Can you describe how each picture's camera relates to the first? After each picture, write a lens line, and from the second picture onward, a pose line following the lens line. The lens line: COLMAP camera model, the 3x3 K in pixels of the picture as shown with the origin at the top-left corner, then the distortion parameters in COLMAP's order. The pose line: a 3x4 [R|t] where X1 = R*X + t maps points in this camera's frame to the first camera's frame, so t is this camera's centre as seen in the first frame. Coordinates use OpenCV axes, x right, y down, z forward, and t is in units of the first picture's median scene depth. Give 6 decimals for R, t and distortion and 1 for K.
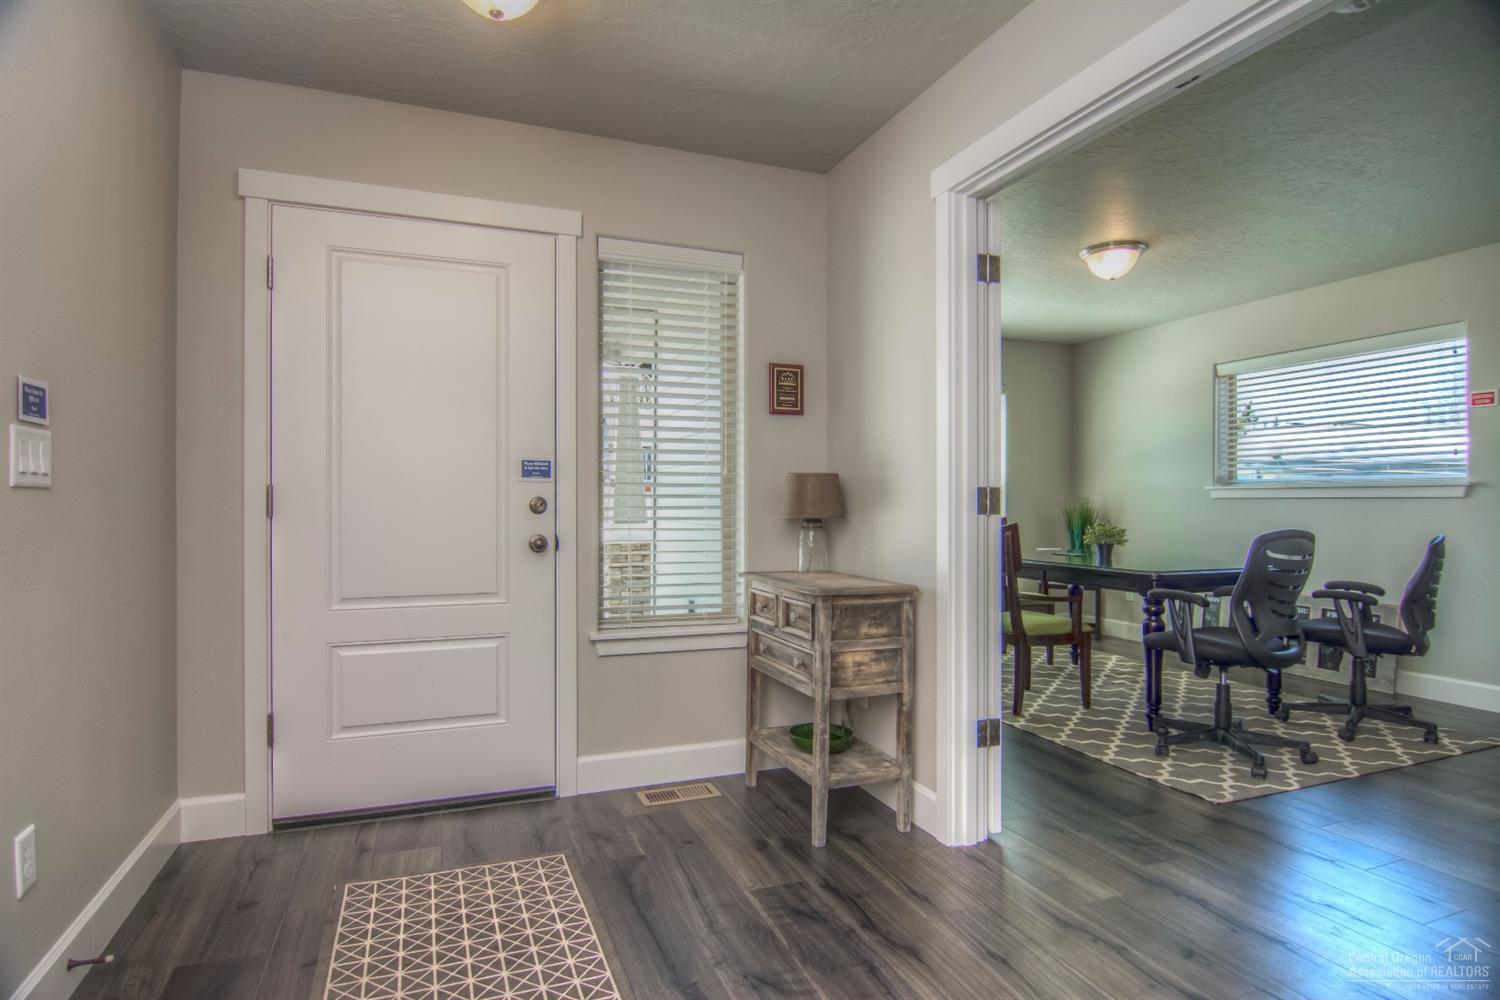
lens RADIAL K [[802.5, 0, 751.1], [0, 802.5, 508.0], [0, 0, 1]] dist [-0.018217, -0.004676]
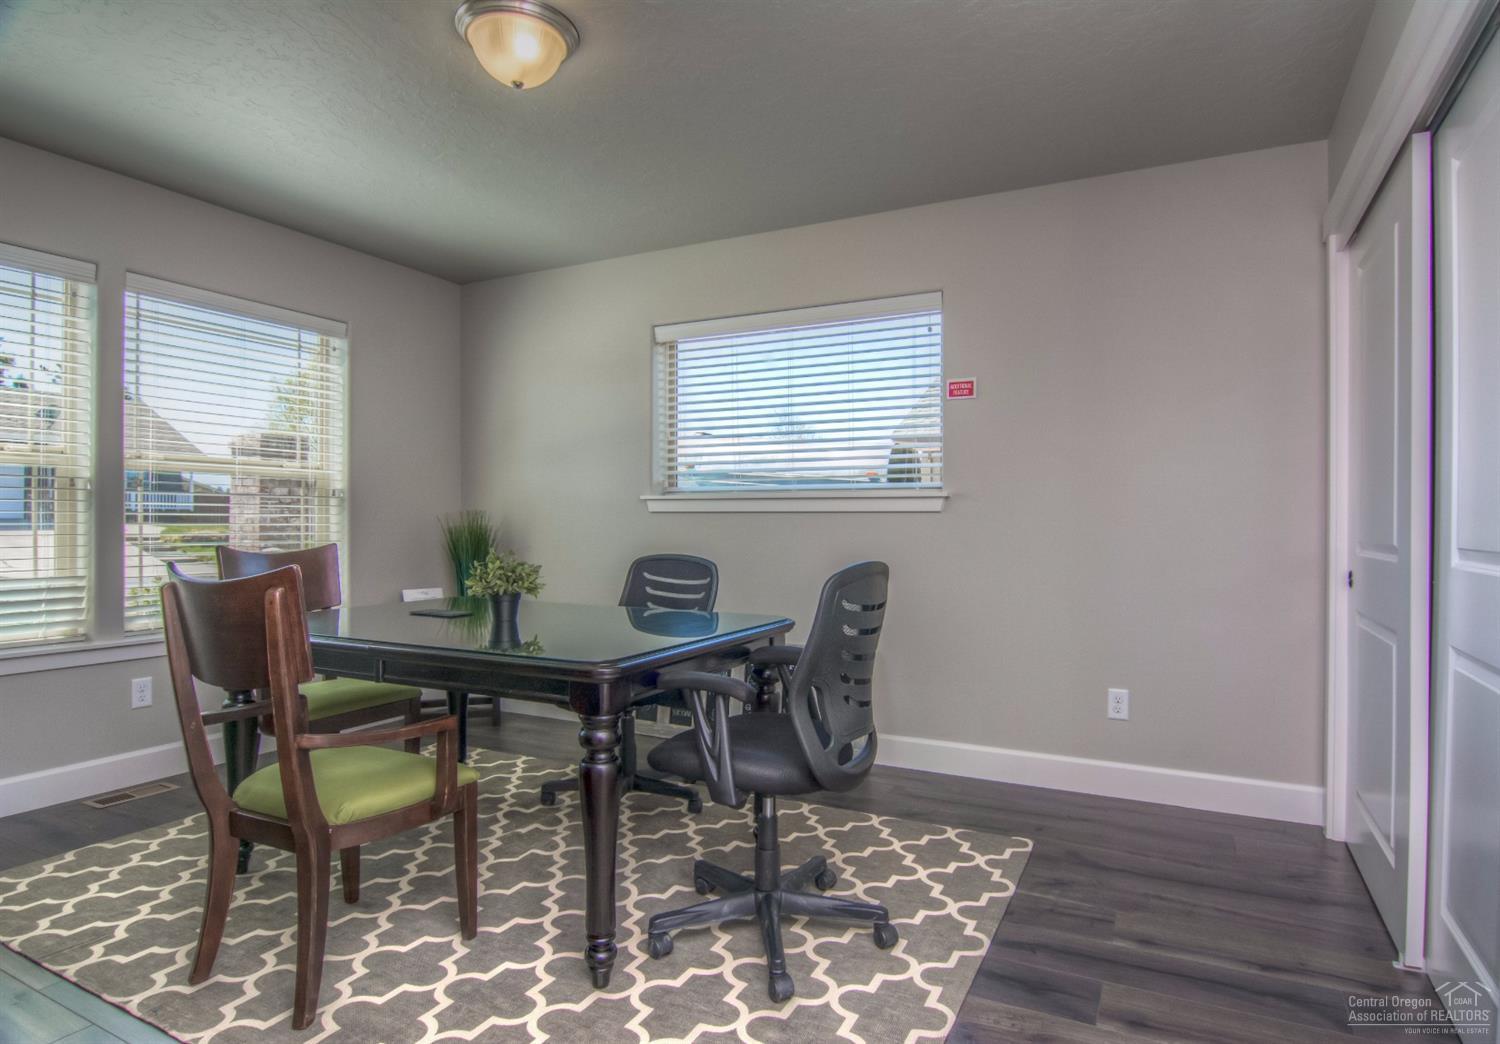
lens RADIAL K [[831.0, 0, 753.5], [0, 831.0, 526.3], [0, 0, 1]] dist [0.001874, 0.000082]
pose [[0.761298, -0.002107, 0.648398, 0.211848], [0.000081, 0.999995, 0.003154, -0.002025], [-0.648402, -0.002349, 0.761295, 0.474641]]
